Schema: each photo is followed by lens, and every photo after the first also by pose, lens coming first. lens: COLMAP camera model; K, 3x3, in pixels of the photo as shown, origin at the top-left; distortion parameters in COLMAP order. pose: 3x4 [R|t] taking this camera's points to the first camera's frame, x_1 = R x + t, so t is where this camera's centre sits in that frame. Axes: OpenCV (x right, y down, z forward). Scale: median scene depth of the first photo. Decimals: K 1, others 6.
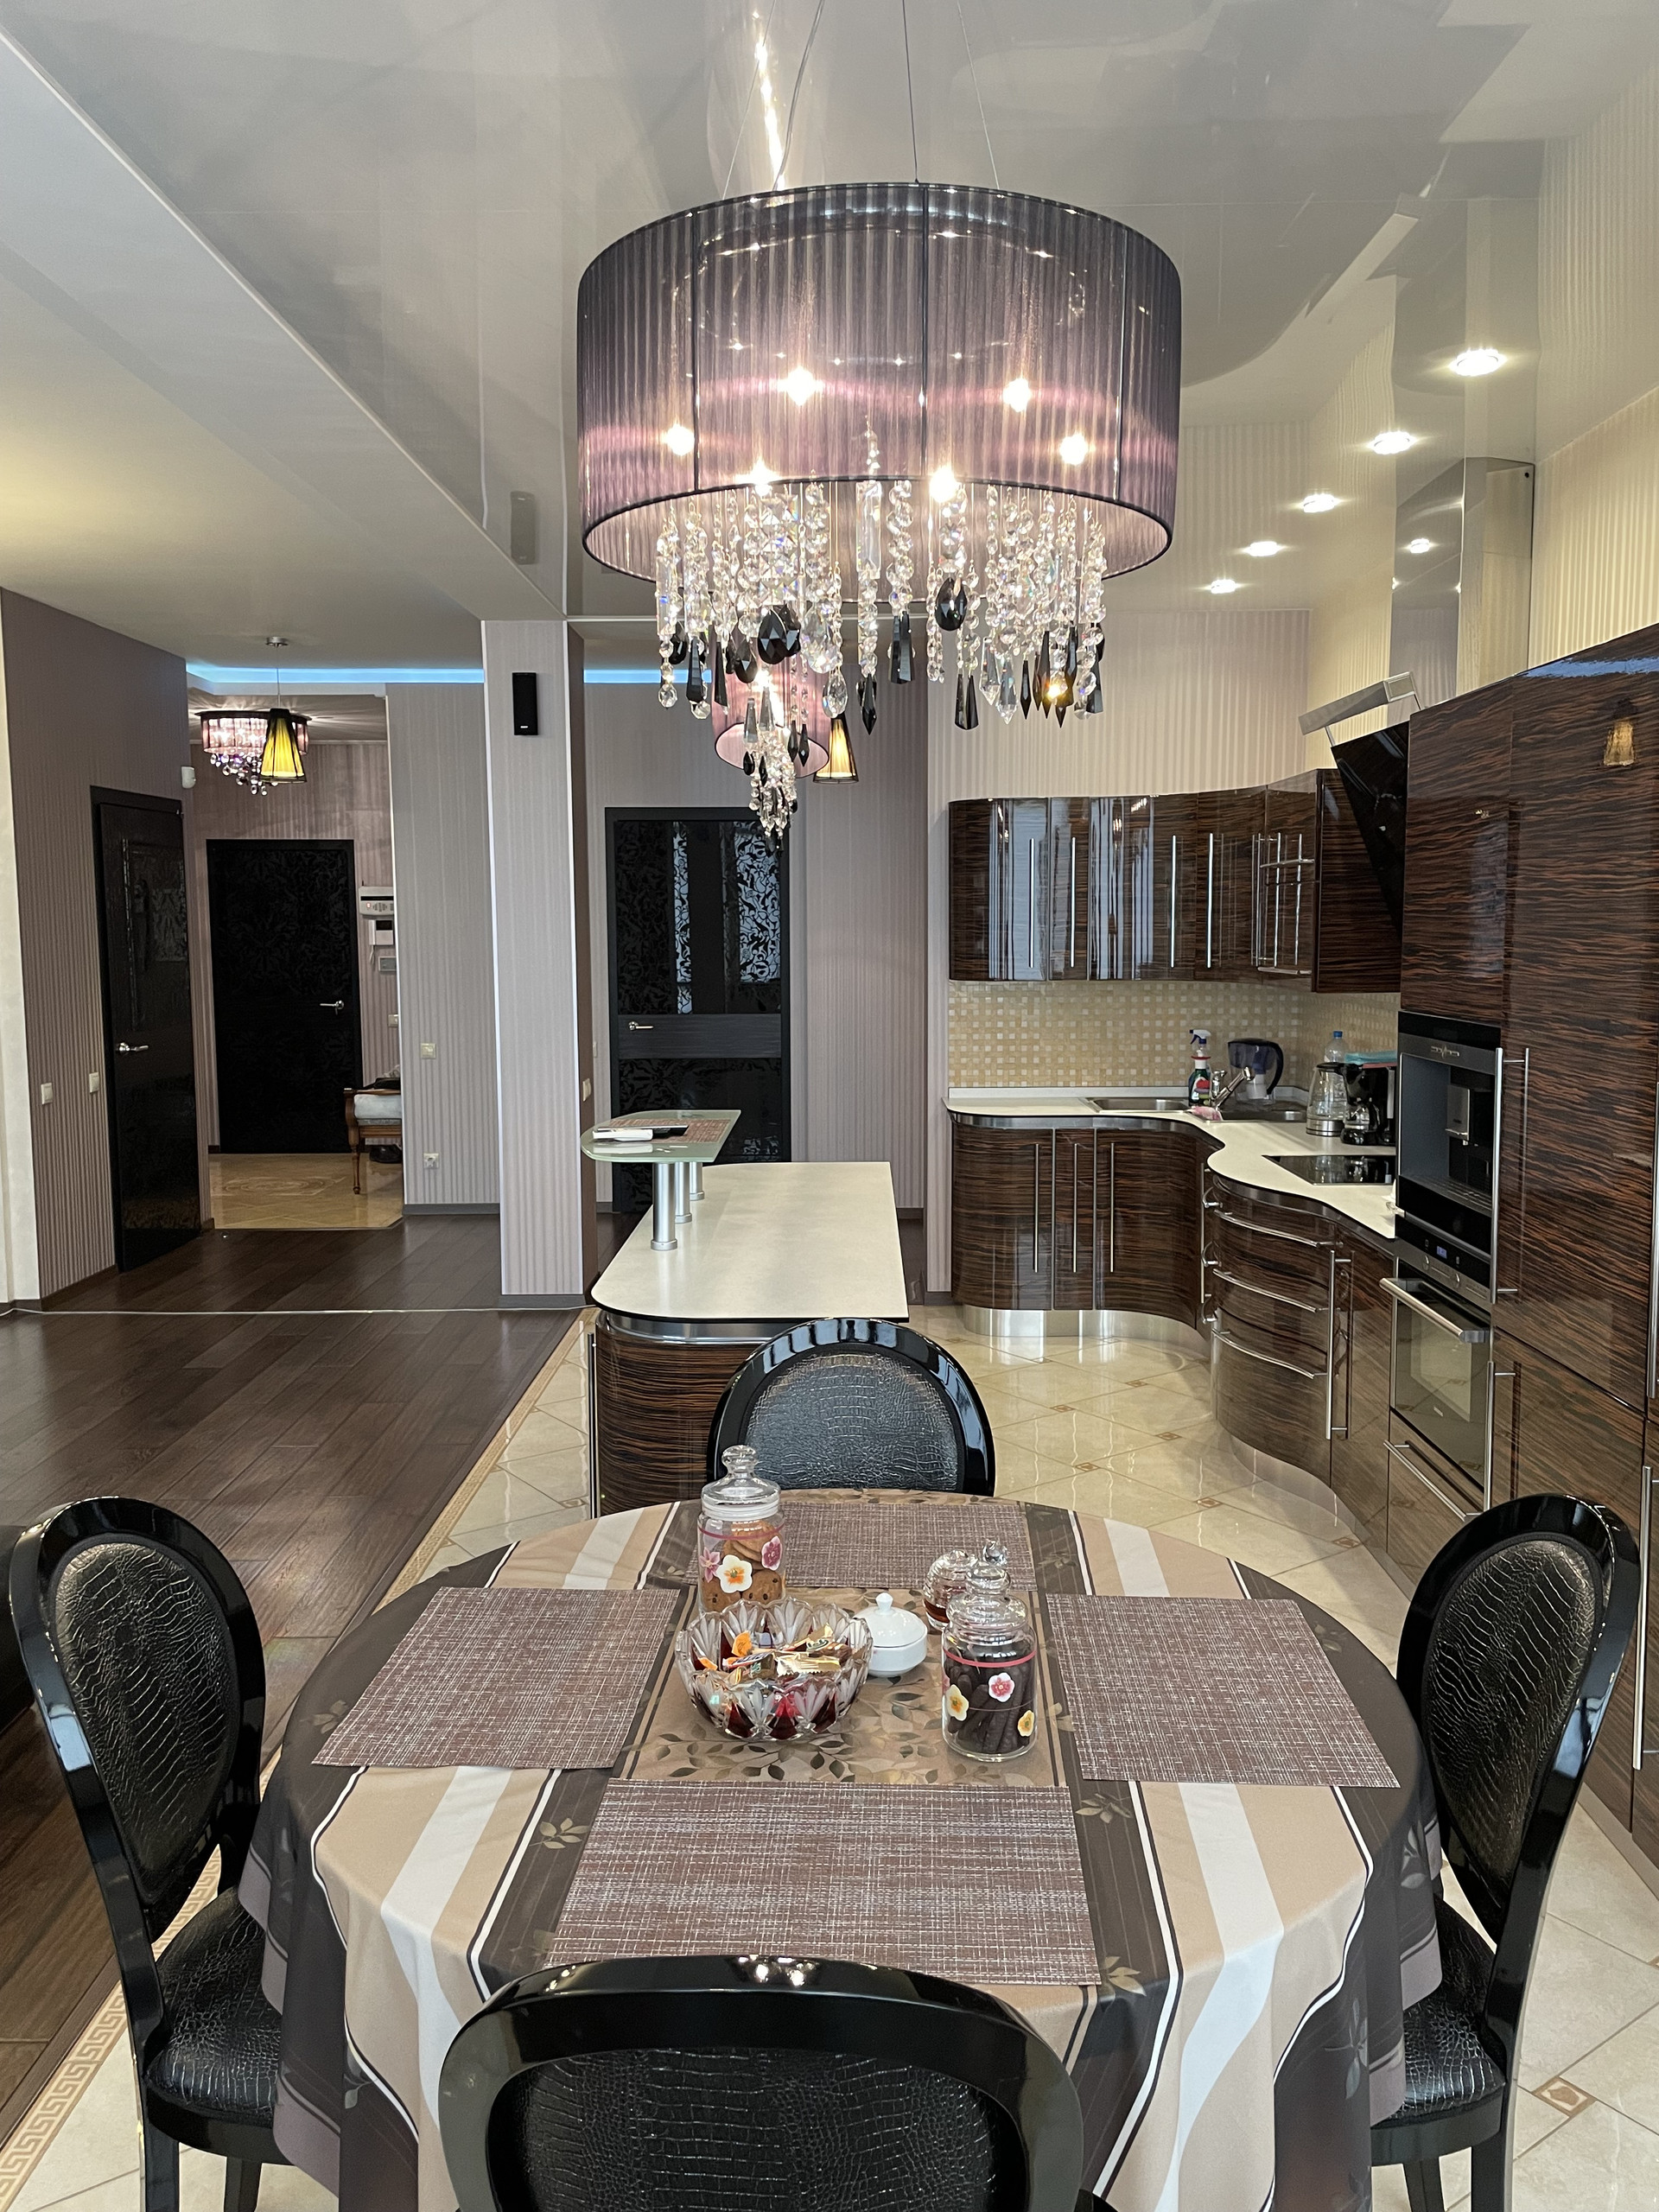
lens RADIAL K [[1706.2, 0, 821.0], [0, 1706.2, 1104.0], [0, 0, 1]] dist [0.078137, -0.003894]
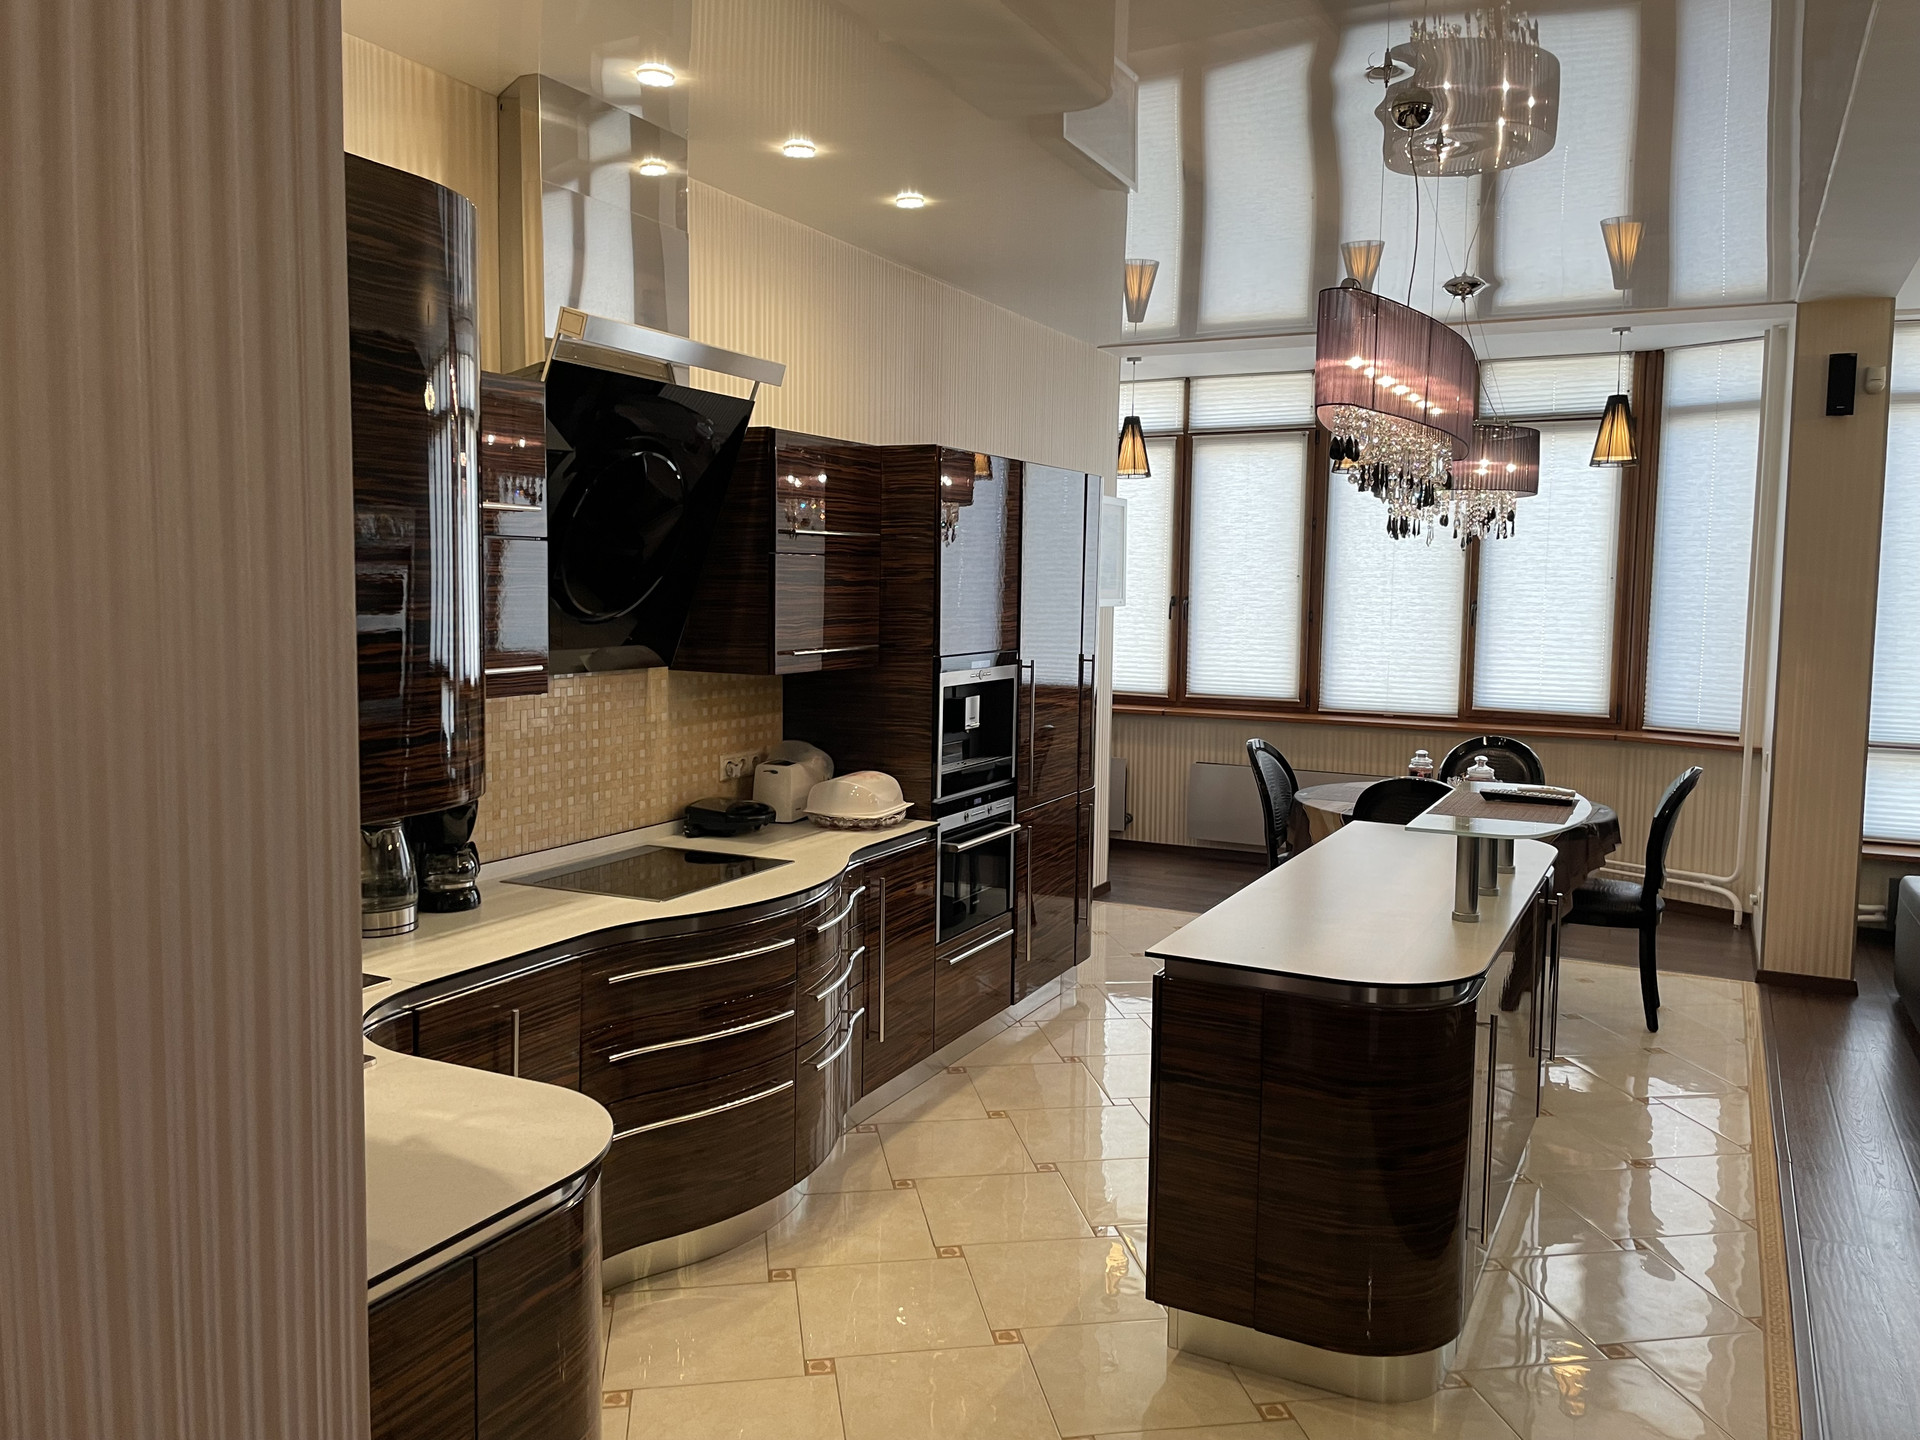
lens RADIAL K [[1480.9, 0, 958.4], [0, 1480.9, 718.3], [0, 0, 1]] dist [0.078137, -0.003894]
pose [[-0.902509, -0.042225, 0.428595, -0.131868], [0.042474, 0.981603, 0.186147, -0.156860], [-0.428571, 0.186204, -0.884113, 1.422377]]
